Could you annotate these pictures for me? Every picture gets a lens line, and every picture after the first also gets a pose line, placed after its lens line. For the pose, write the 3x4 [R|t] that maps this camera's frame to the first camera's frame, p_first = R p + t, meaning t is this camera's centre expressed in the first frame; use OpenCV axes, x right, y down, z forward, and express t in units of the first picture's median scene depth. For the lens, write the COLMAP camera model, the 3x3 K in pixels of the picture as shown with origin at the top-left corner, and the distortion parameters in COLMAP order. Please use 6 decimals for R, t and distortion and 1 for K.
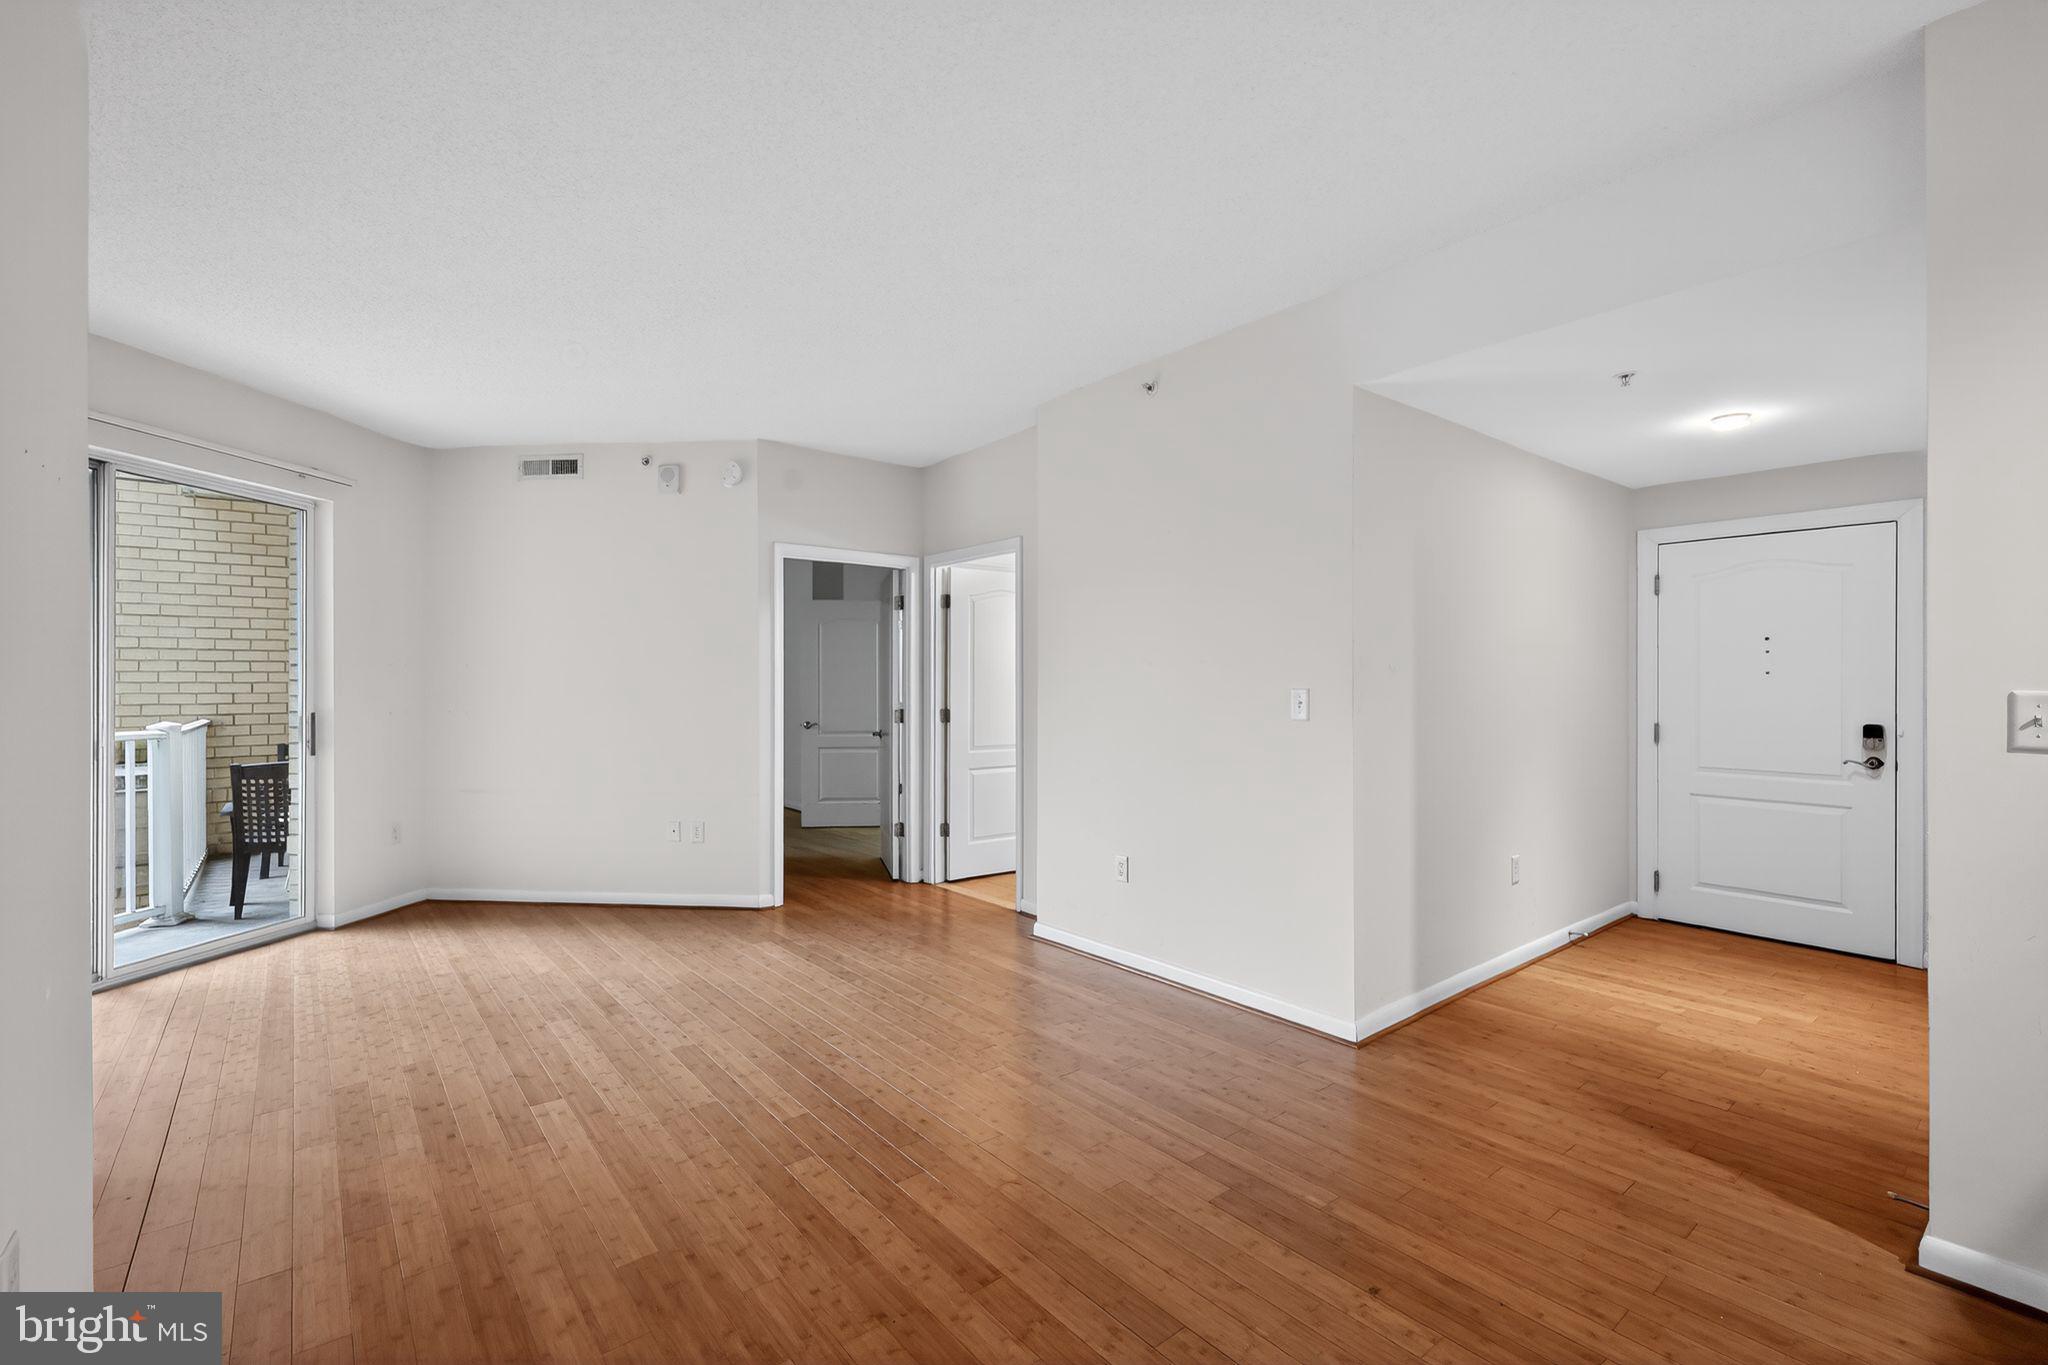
lens RADIAL K [[890.9, 0, 1019.6], [0, 890.9, 686.0], [0, 0, 1]] dist [0.008986, 0.000359]
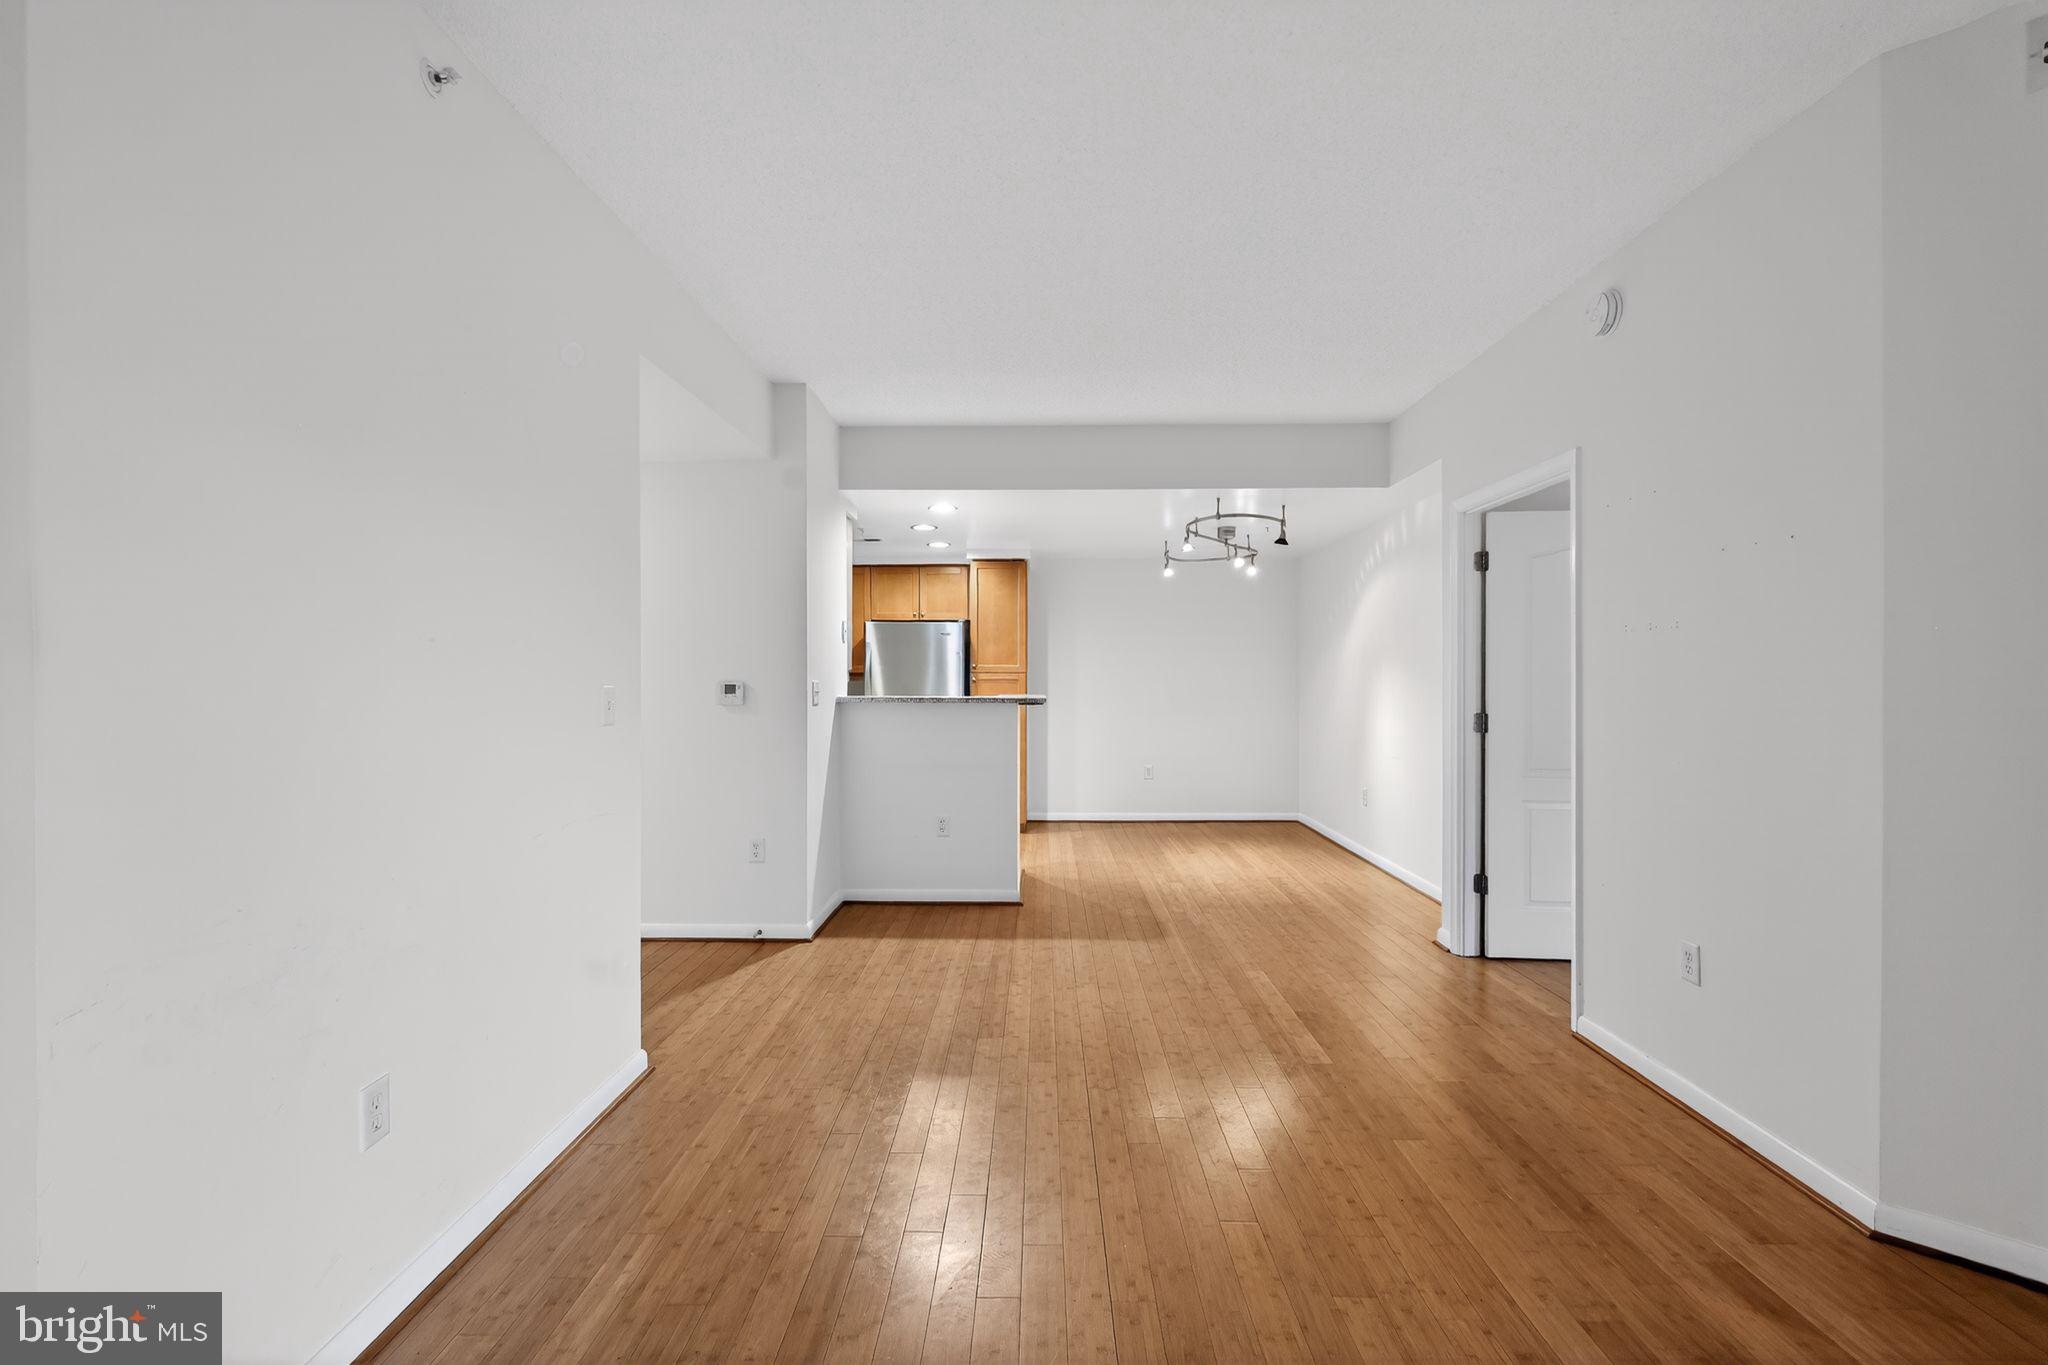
lens RADIAL K [[895.1, 0, 1028.9], [0, 895.1, 671.5], [0, 0, 1]] dist [0.003985, -0.000291]
pose [[-0.768515, 0.006916, 0.639794, -0.457516], [0.006897, 0.999973, -0.002525, -0.004833], [-0.639794, 0.002472, -0.768542, 1.276381]]
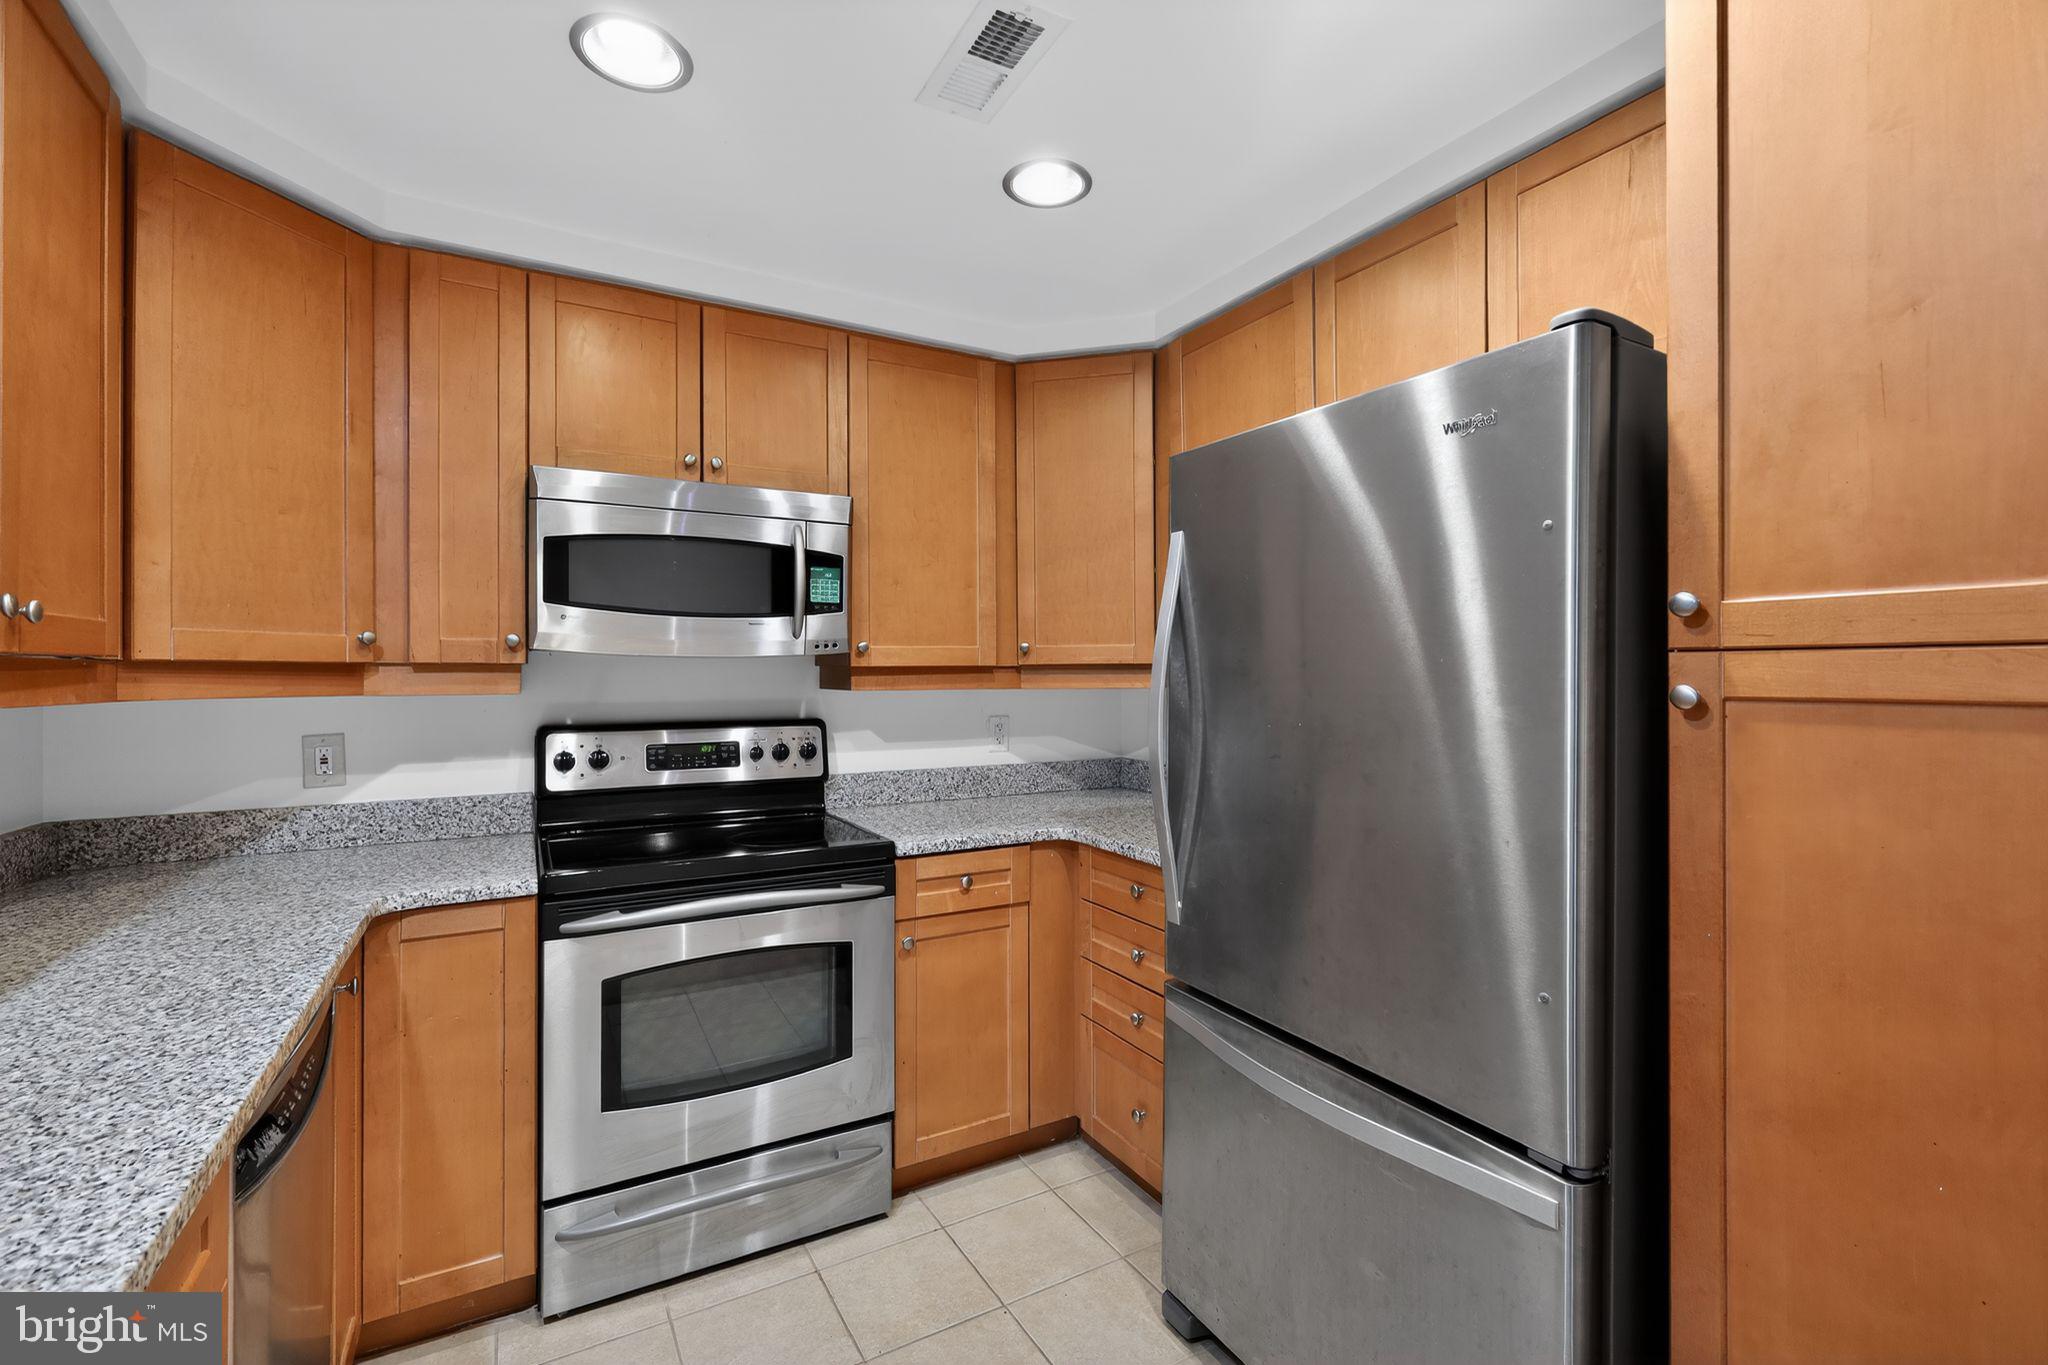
lens RADIAL K [[890.2, 0, 1024.7], [0, 890.2, 673.2], [0, 0, 1]] dist [0.002815, 0.000306]
pose [[0.166154, 0.000346, 0.986100, 0.622081], [0.011984, 0.999925, -0.002370, -0.002445], [-0.986027, 0.012211, 0.166138, -0.049841]]
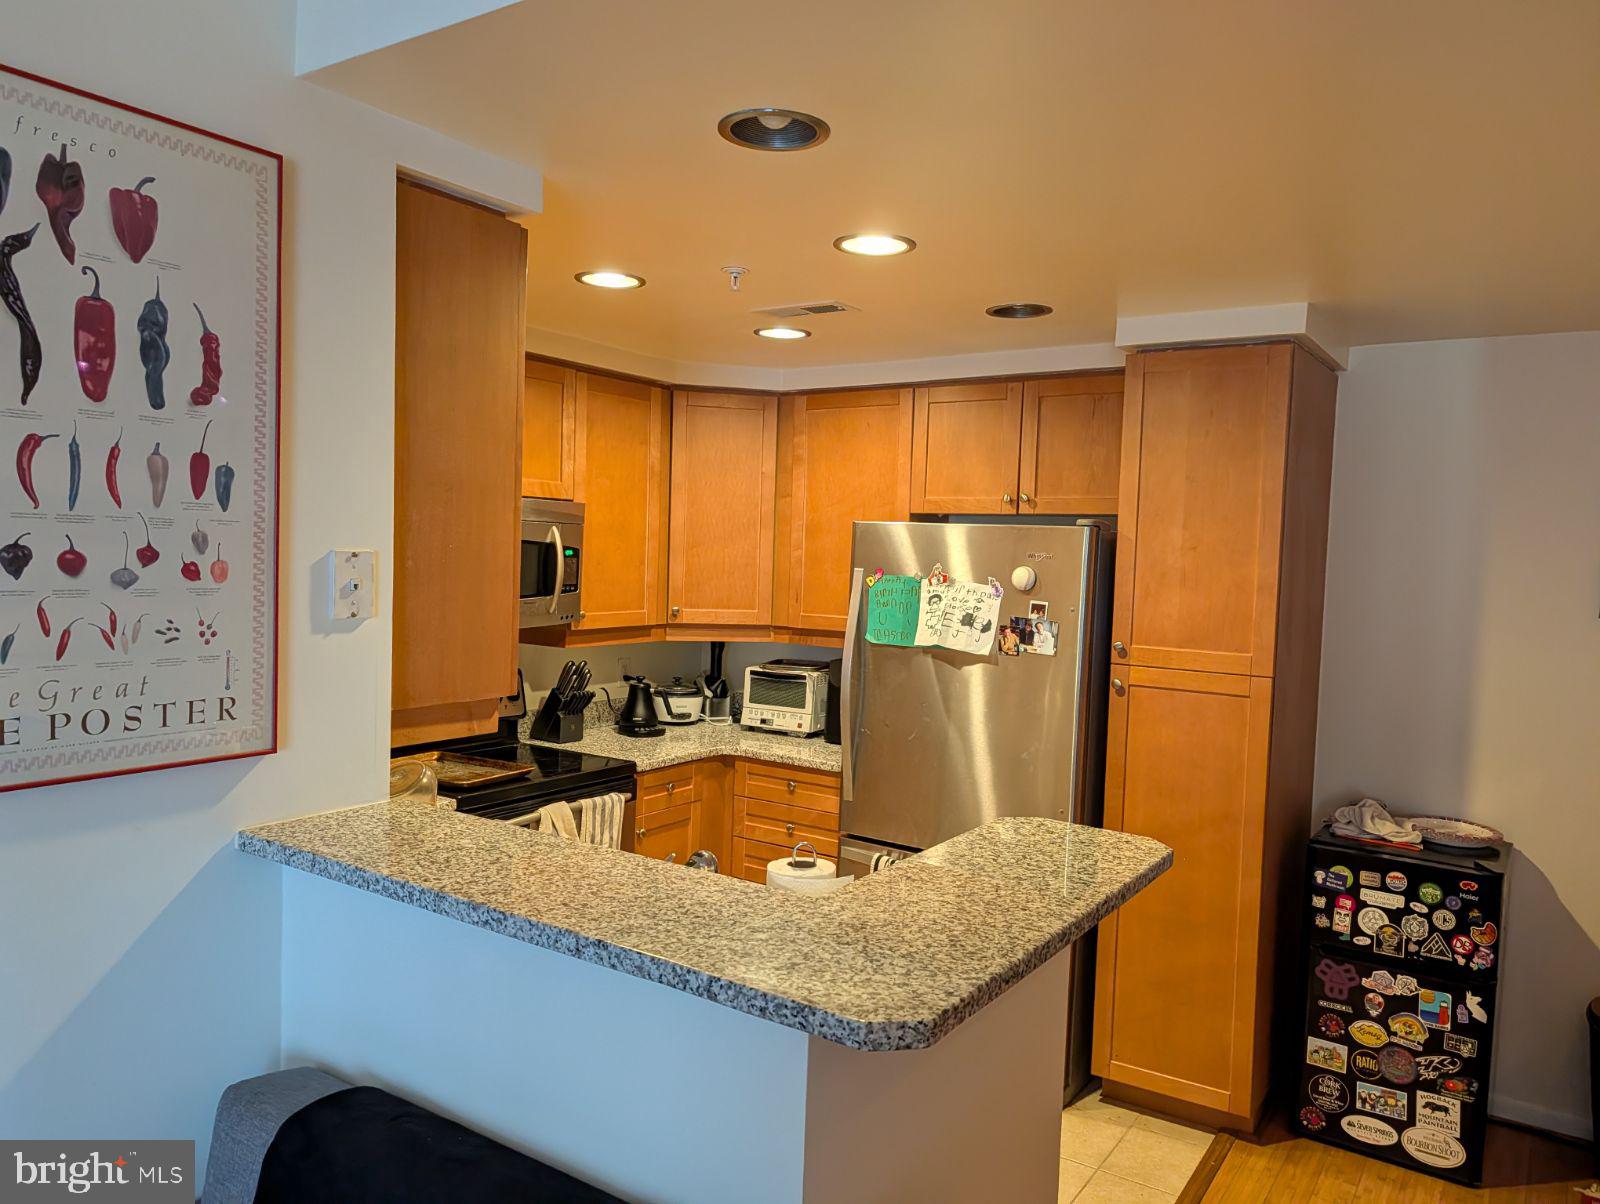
lens RADIAL K [[1150.4, 0, 783.2], [0, 1150.4, 607.3], [0, 0, 1]] dist [0.040608, -0.002344]
pose [[-0.284278, -0.060626, 0.956823, 0.122835], [-0.027230, 0.998107, 0.055152, -0.101718], [-0.958355, -0.010376, -0.285391, 0.319382]]
